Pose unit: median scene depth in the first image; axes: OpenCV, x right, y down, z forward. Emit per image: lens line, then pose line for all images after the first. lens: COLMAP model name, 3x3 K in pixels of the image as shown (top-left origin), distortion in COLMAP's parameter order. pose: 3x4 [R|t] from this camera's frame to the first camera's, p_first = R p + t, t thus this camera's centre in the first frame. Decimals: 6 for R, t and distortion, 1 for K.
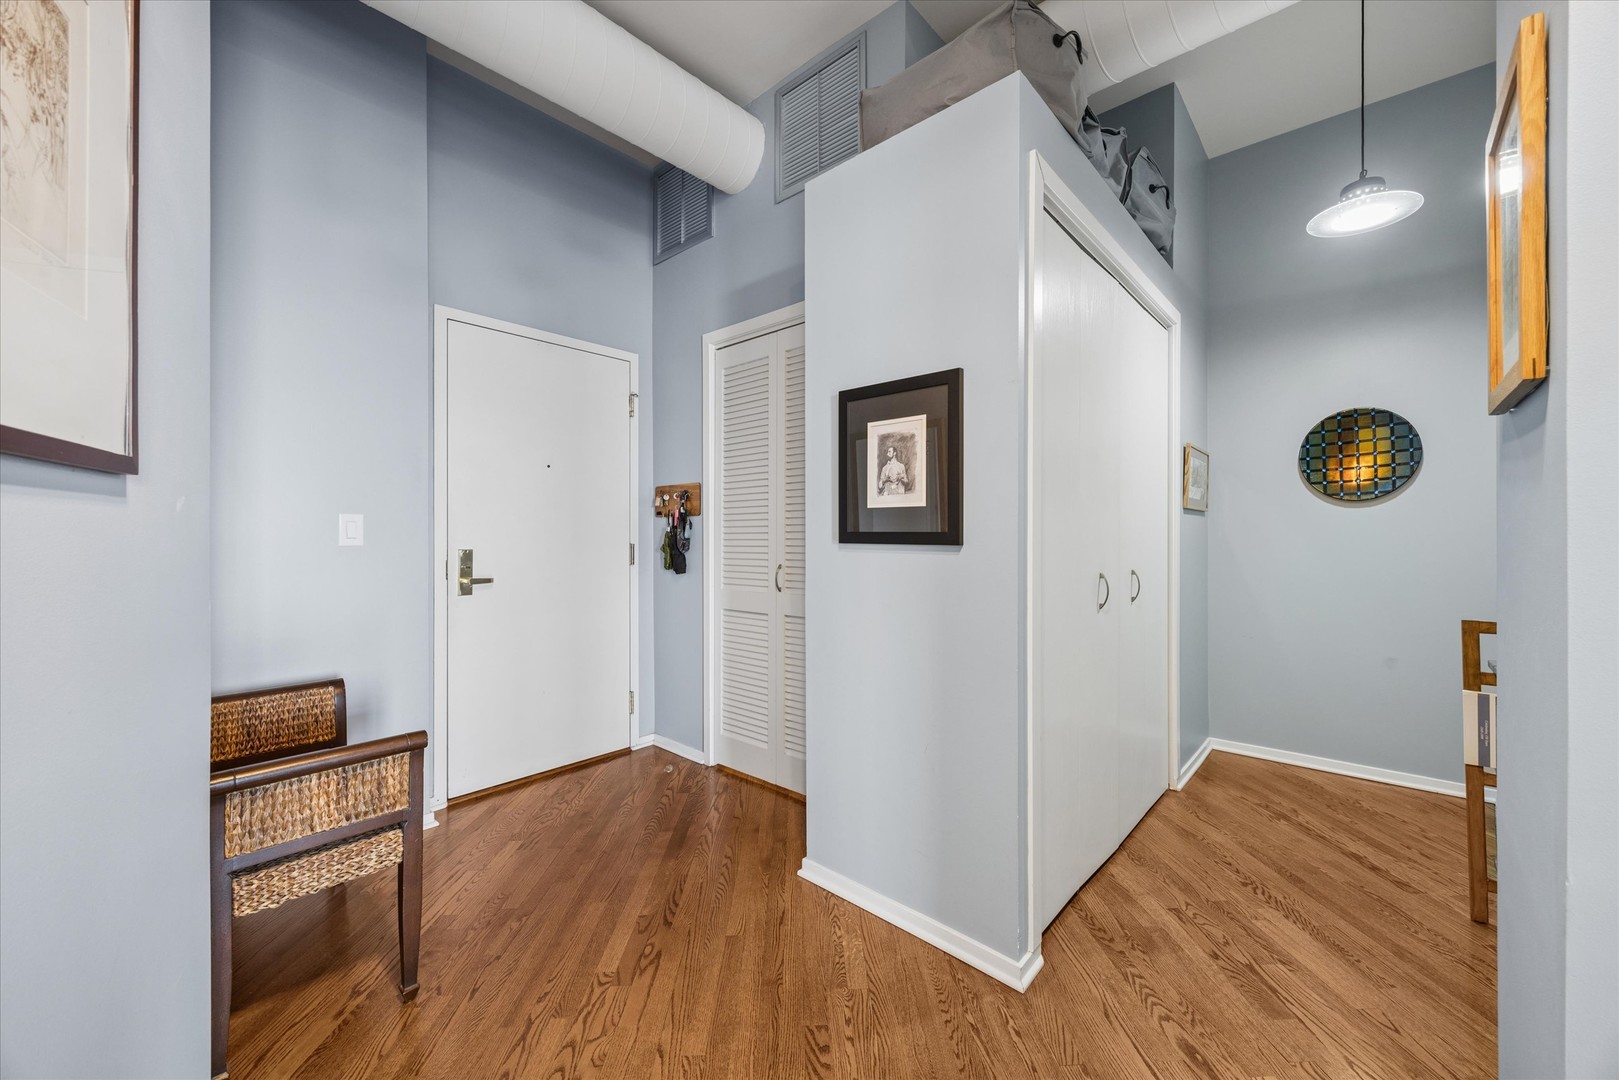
lens RADIAL K [[628.2, 0, 809.5], [0, 628.2, 540.0], [0, 0, 1]] dist [-0.000402, -0.000097]
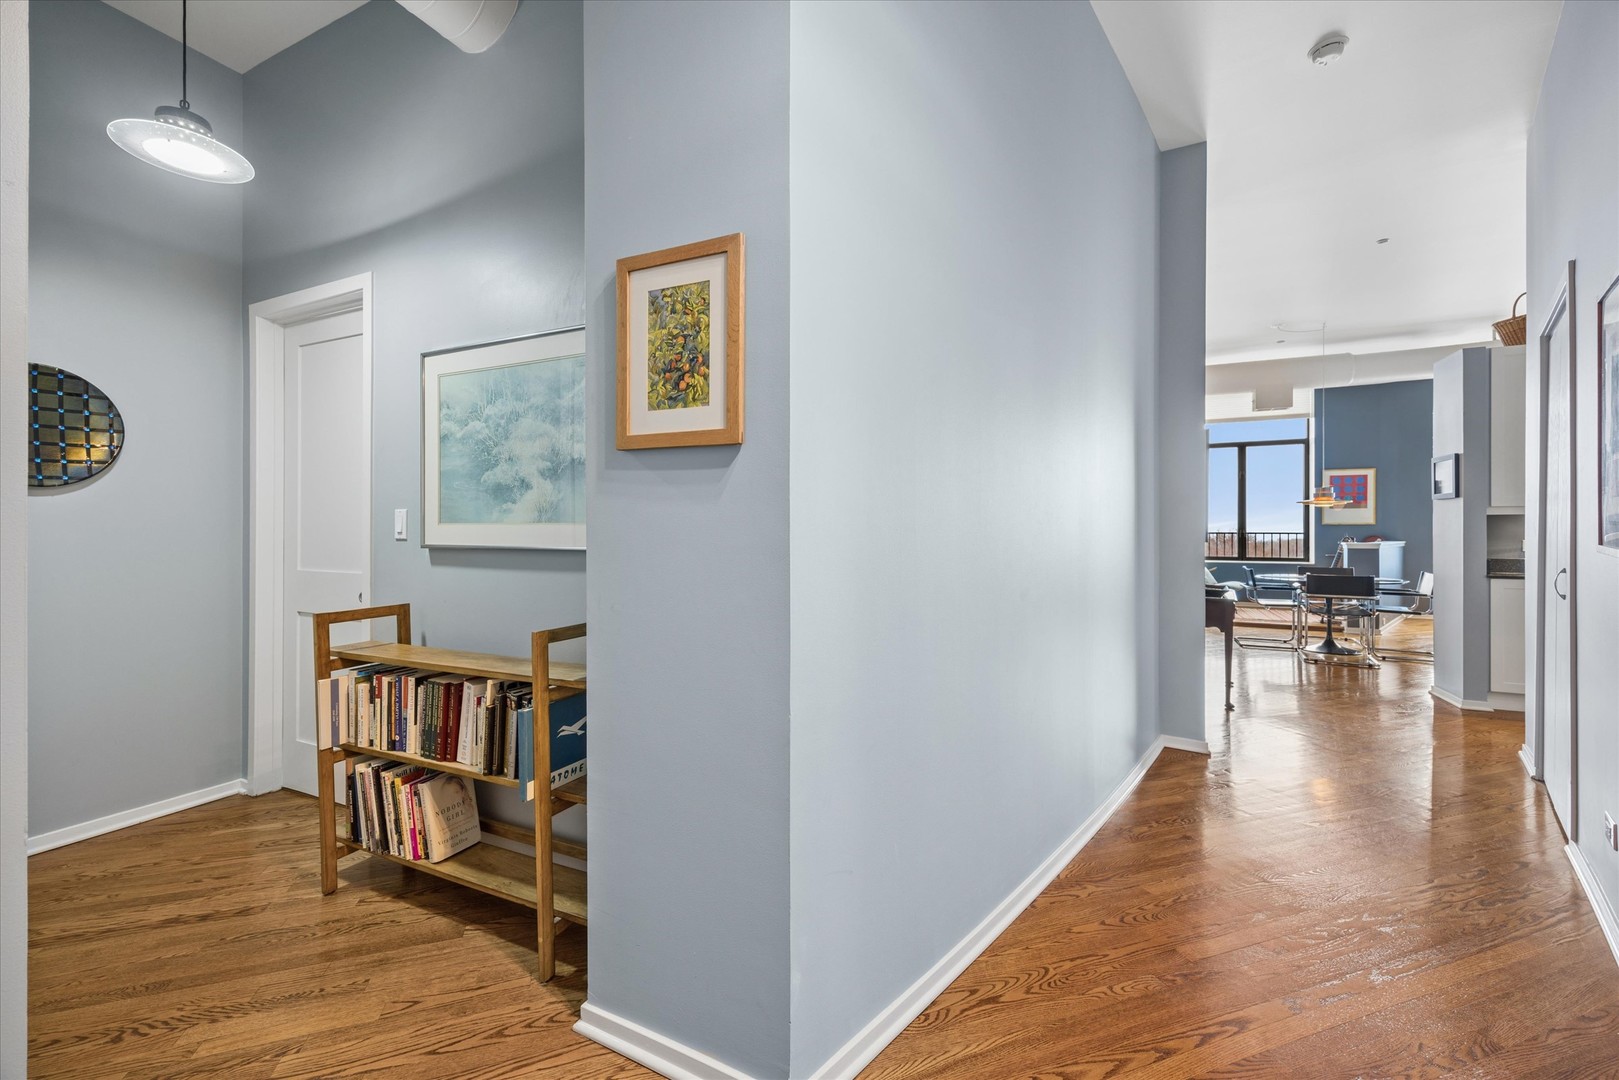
lens RADIAL K [[641.1, 0, 832.8], [0, 641.1, 530.9], [0, 0, 1]] dist [0.001910, -0.000064]
pose [[-0.295723, -0.000415, 0.955274, -0.216092], [0.007747, 0.999966, 0.002833, -0.005856], [-0.955242, 0.008238, -0.295709, 0.460093]]
